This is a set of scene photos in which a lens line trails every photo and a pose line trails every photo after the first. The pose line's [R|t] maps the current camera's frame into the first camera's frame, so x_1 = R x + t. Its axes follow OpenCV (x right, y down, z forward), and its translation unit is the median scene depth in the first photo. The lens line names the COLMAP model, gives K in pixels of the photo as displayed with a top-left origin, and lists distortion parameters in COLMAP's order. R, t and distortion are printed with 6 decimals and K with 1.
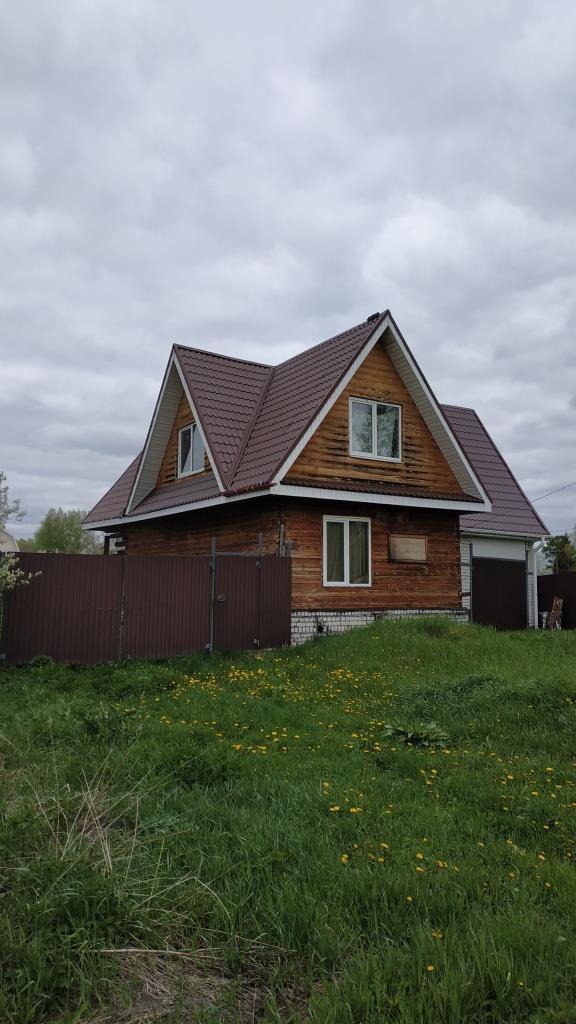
lens RADIAL K [[736.1, 0, 288.5], [0, 736.1, 508.9], [0, 0, 1]] dist [0.098912, -0.004443]
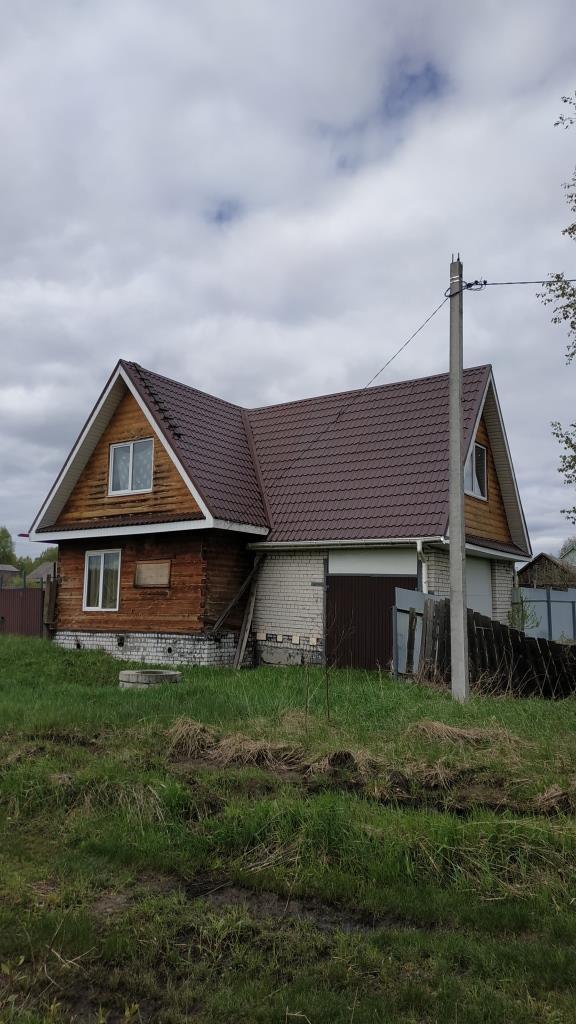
lens RADIAL K [[736.1, 0, 291.0], [0, 736.1, 513.4], [0, 0, 1]] dist [0.098912, -0.004443]
pose [[0.372716, -0.119880, -0.920169, 1.241940], [0.092911, 0.991458, -0.091534, 0.085808], [0.923282, -0.051378, 0.380671, 0.819419]]
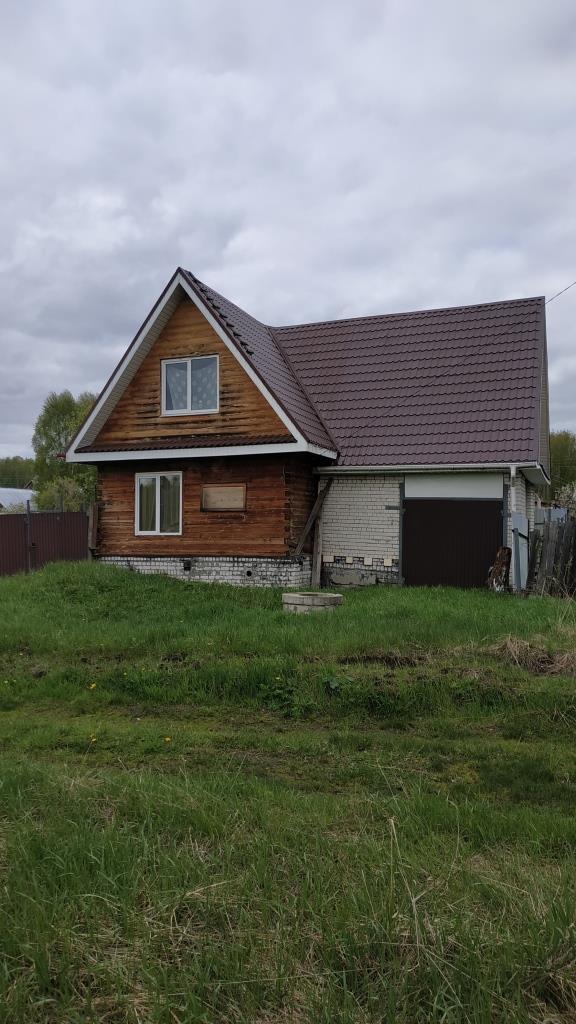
lens RADIAL K [[736.1, 0, 295.8], [0, 736.1, 513.6], [0, 0, 1]] dist [0.098912, -0.004443]
pose [[0.570214, -0.025283, -0.821107, 1.086621], [0.093072, 0.995079, 0.033994, 0.052731], [0.816207, -0.095806, 0.569761, 0.522727]]
